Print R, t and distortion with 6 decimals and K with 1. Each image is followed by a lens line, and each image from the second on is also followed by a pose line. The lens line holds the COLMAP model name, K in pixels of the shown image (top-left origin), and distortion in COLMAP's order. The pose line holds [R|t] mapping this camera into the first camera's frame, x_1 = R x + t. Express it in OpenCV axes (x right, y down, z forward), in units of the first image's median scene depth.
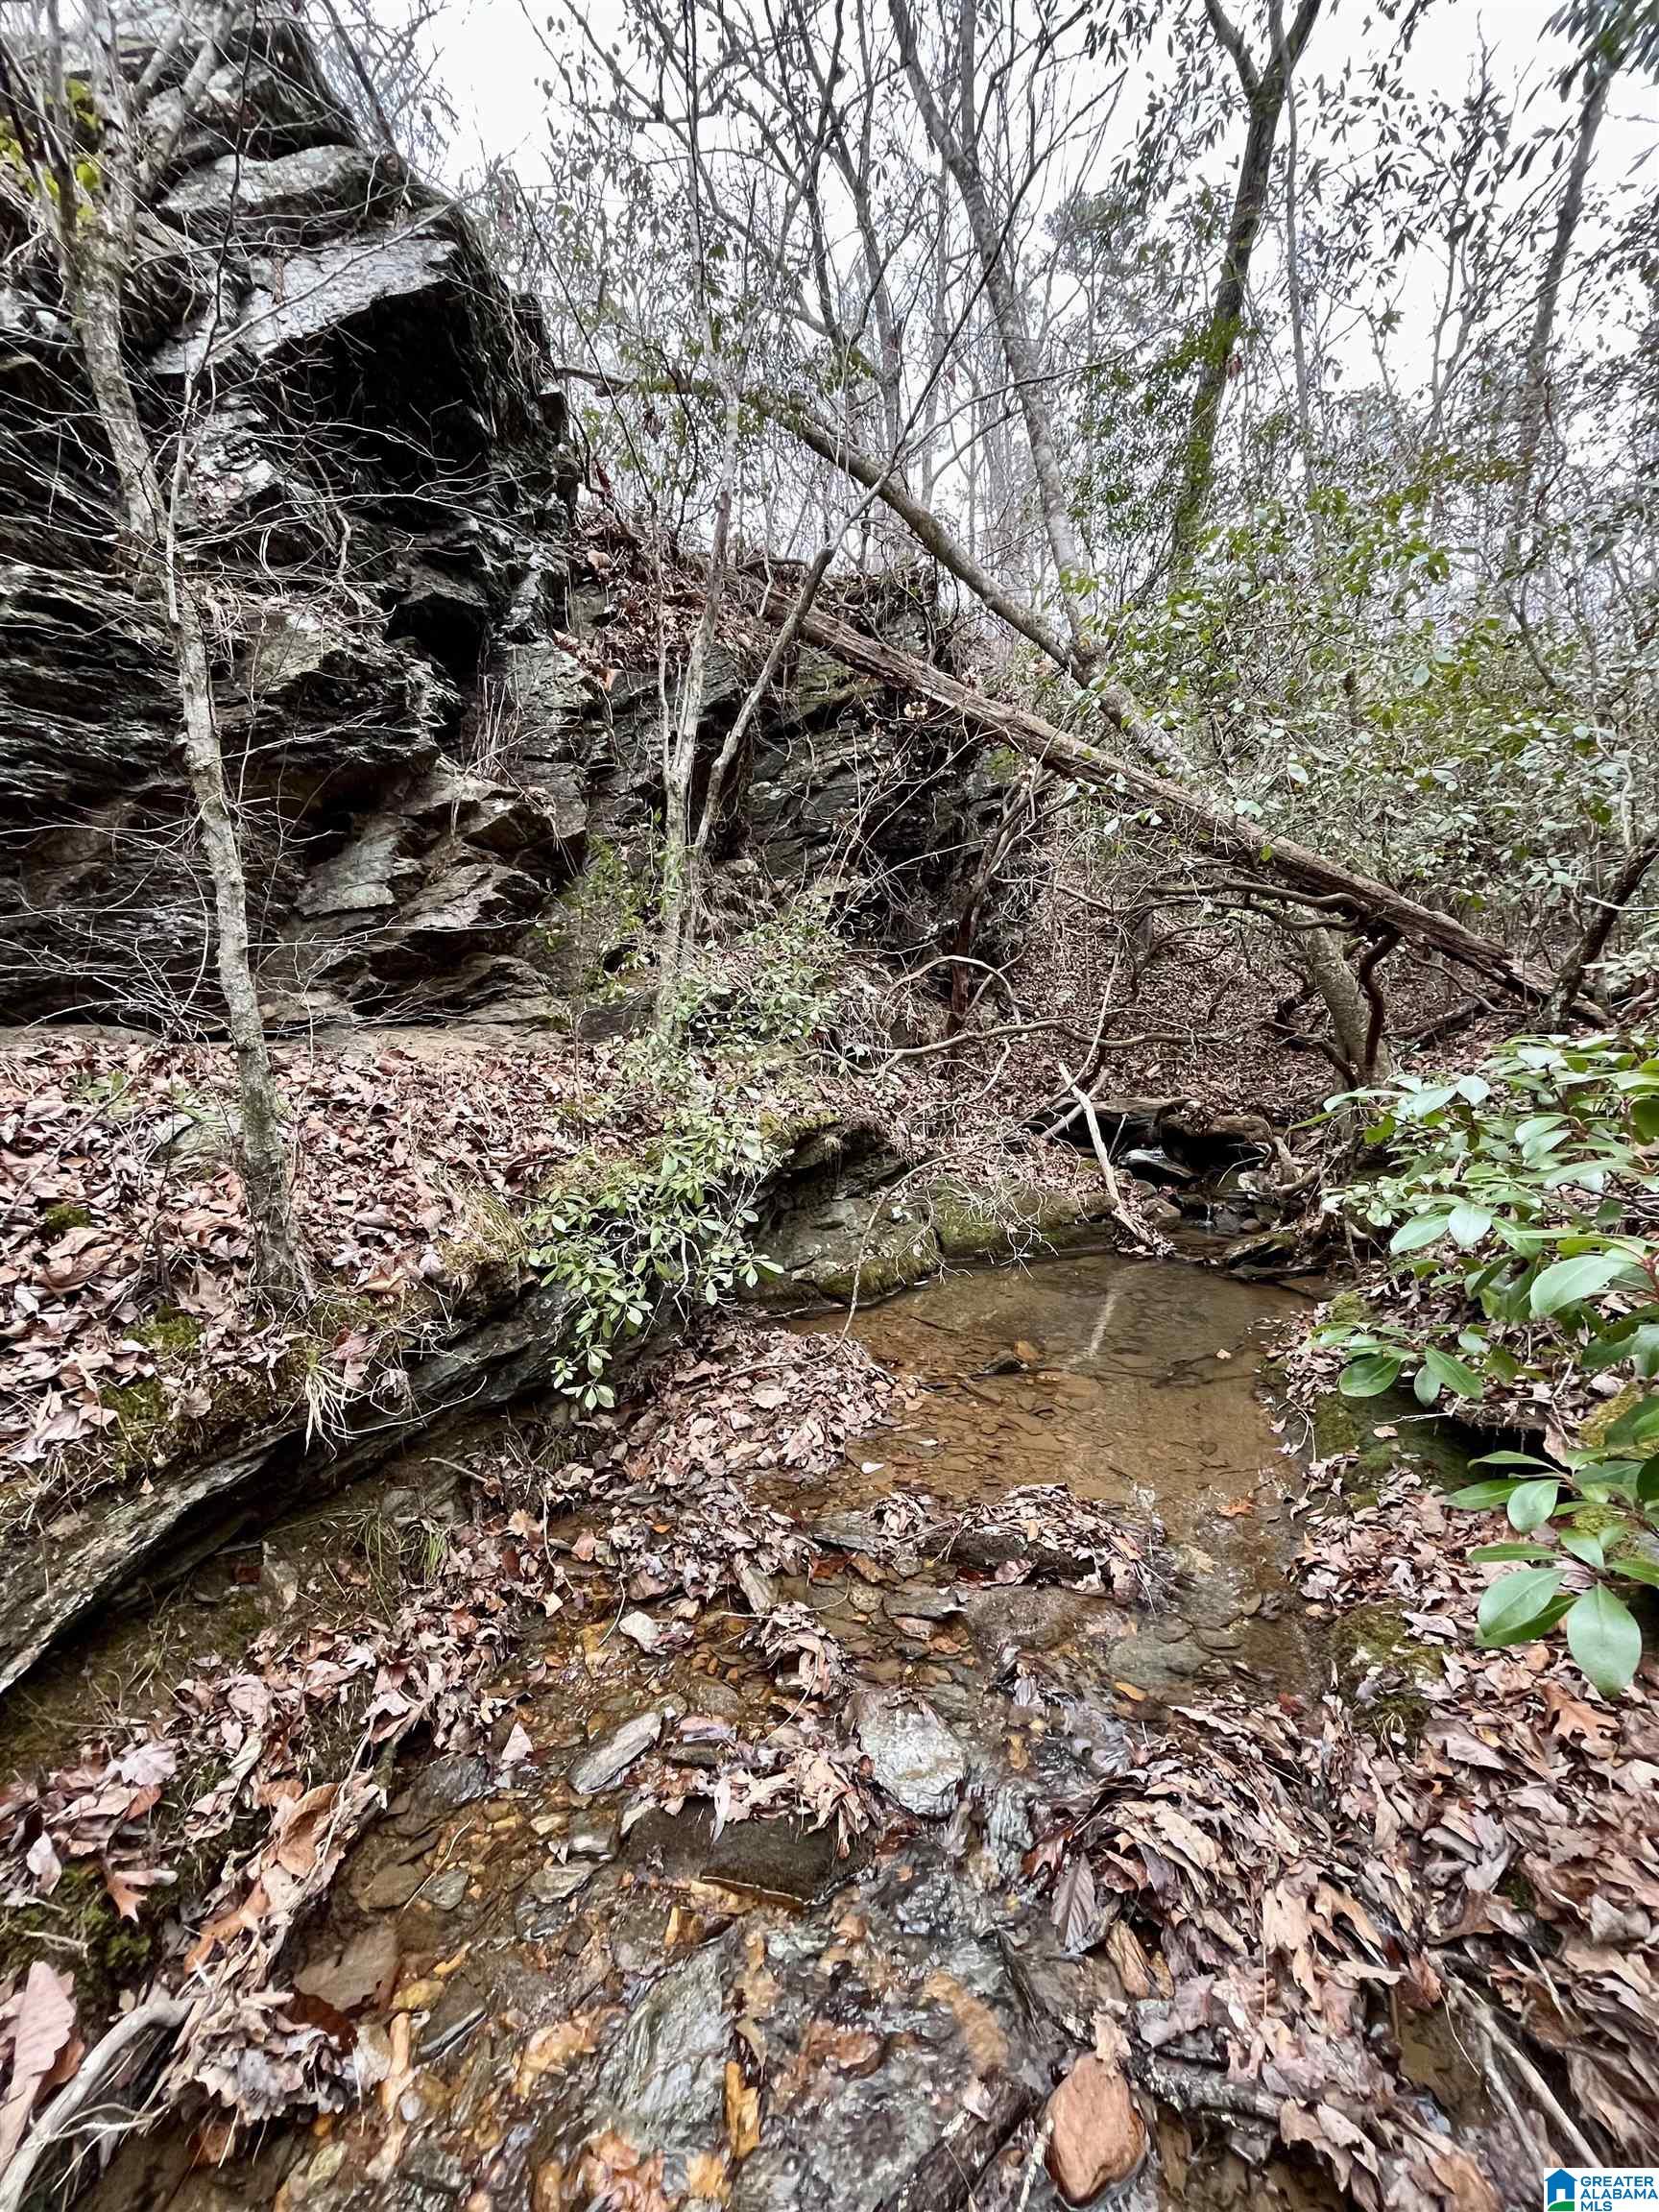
lens RADIAL K [[896.3, 0, 830.3], [0, 896.3, 1105.2], [0, 0, 1]] dist [-0.002092, -0.000210]
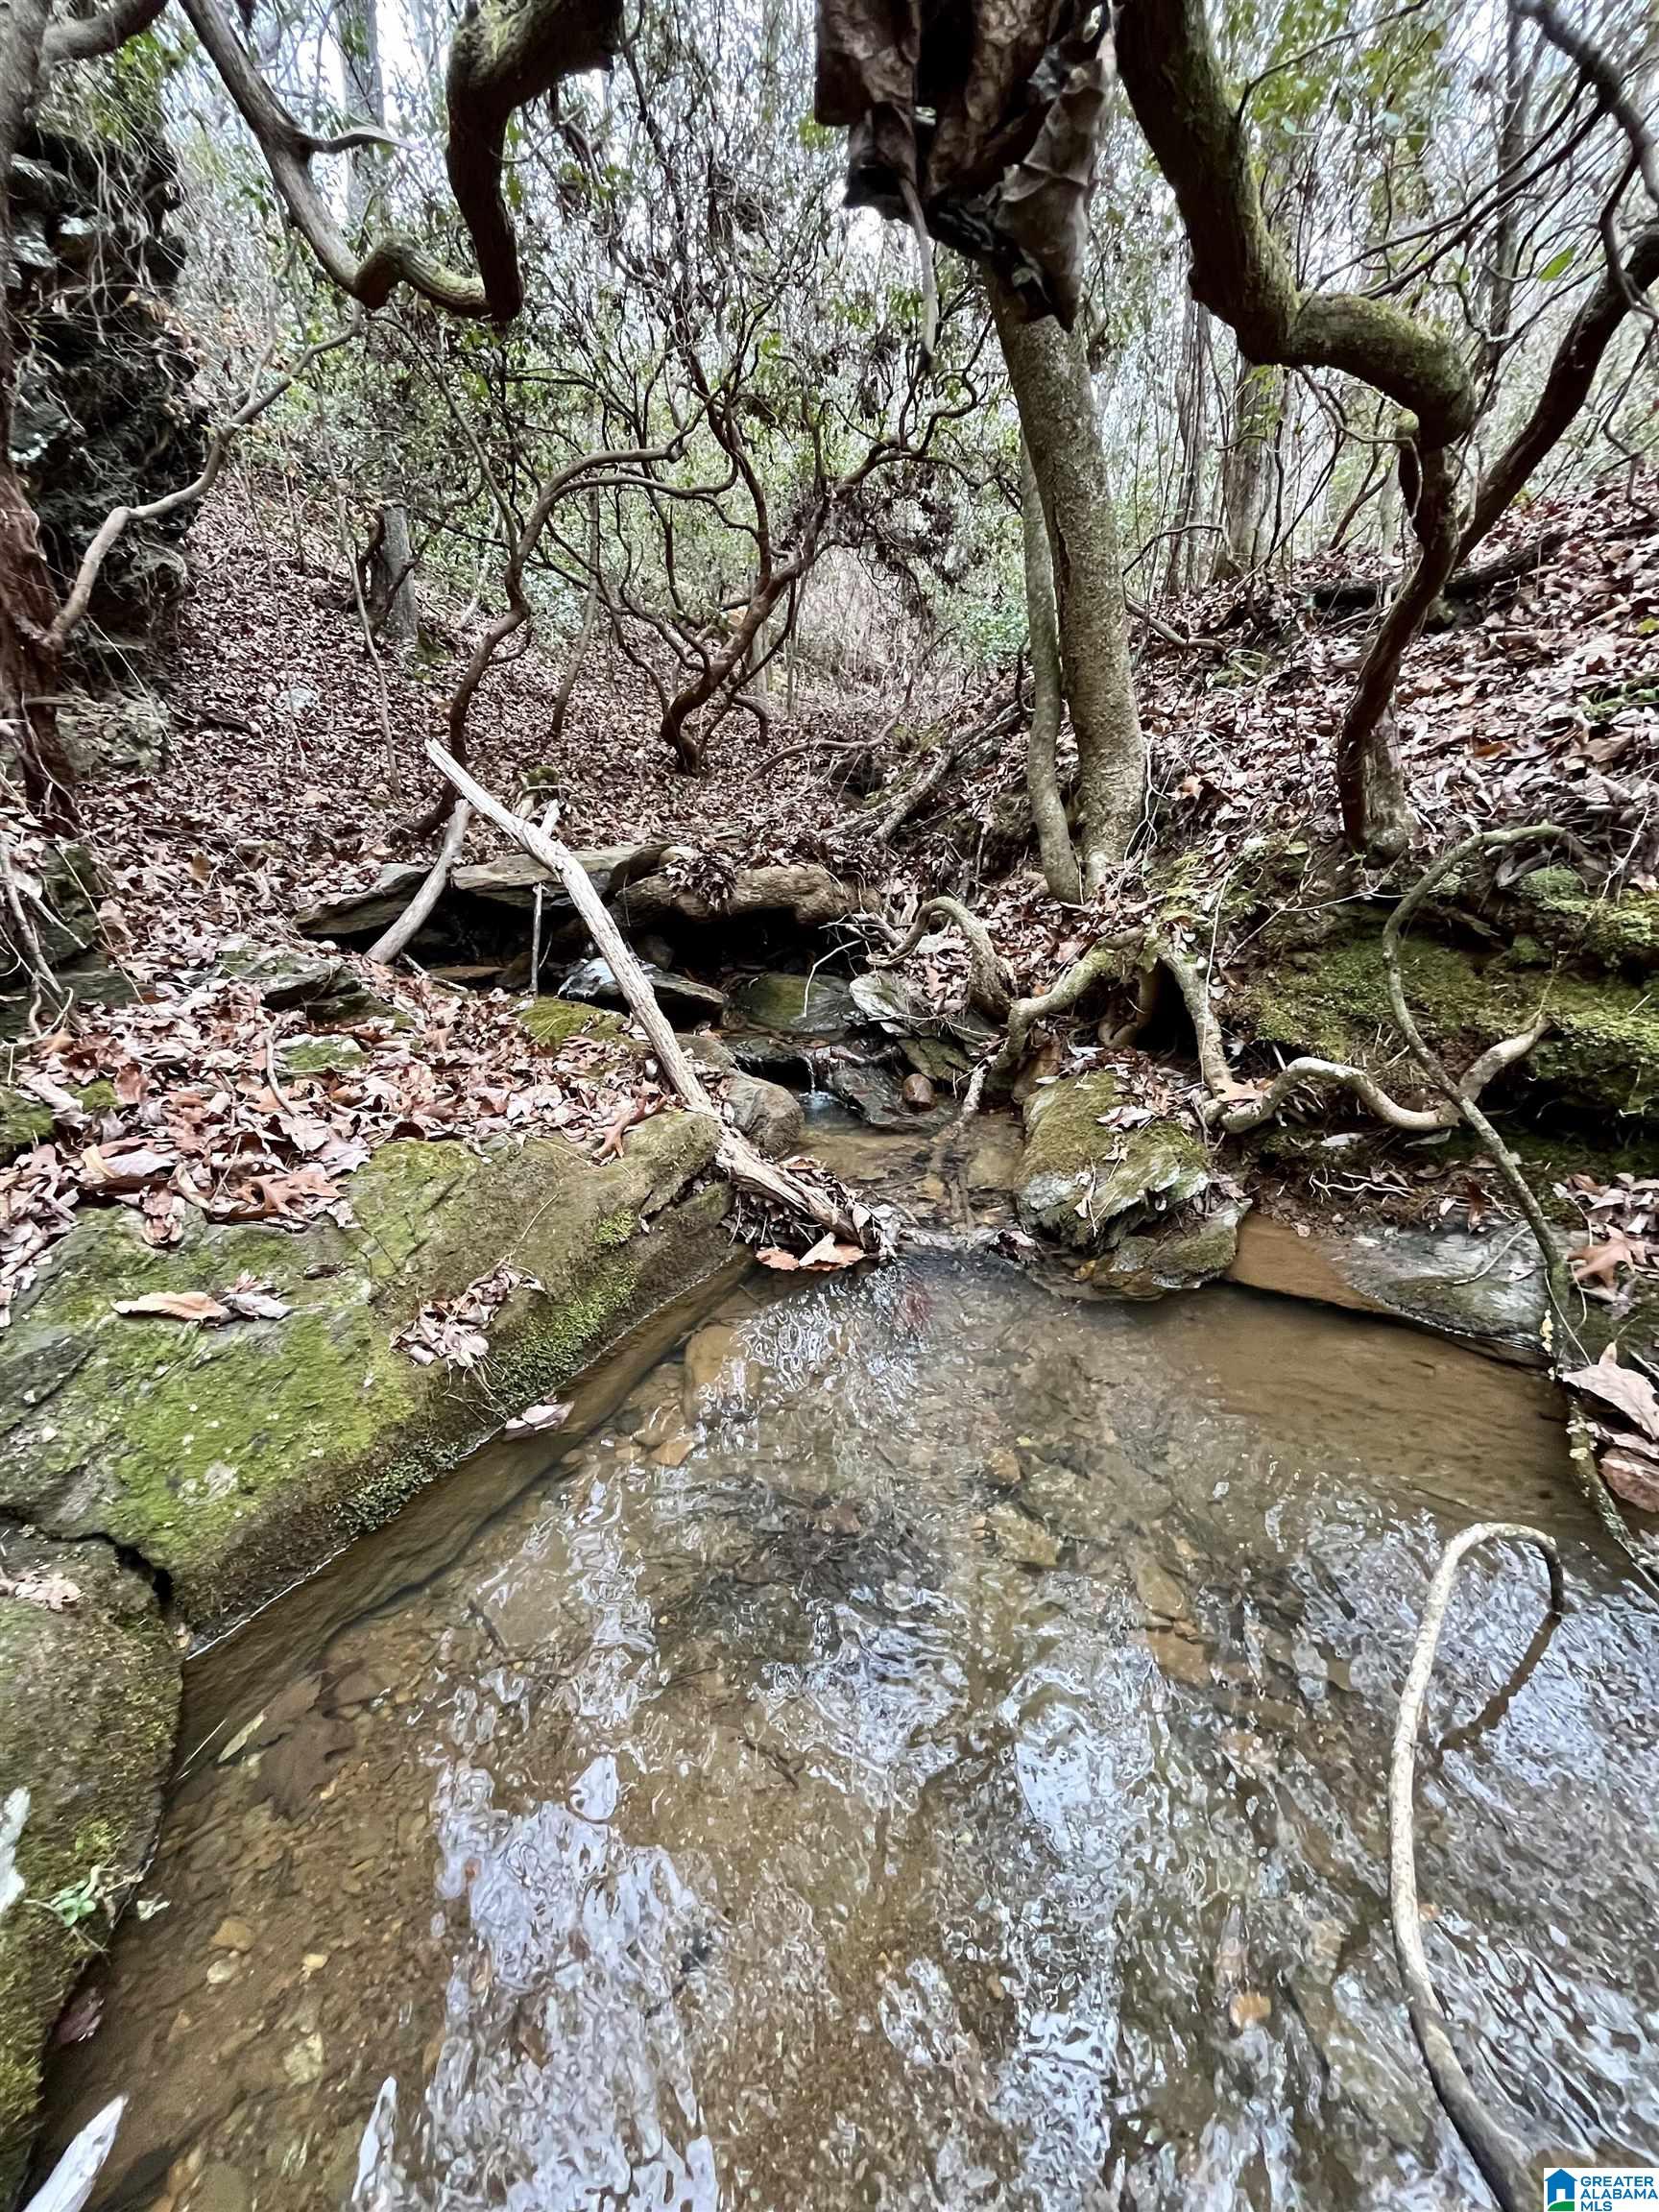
lens RADIAL K [[896.3, 0, 830.3], [0, 896.3, 1101.0], [0, 0, 1]] dist [-0.002092, -0.000210]
pose [[0.705084, -0.244456, 0.665656, 0.095564], [0.081582, 0.960433, 0.266296, 0.005978], [-0.704416, -0.133455, 0.697128, 0.591745]]
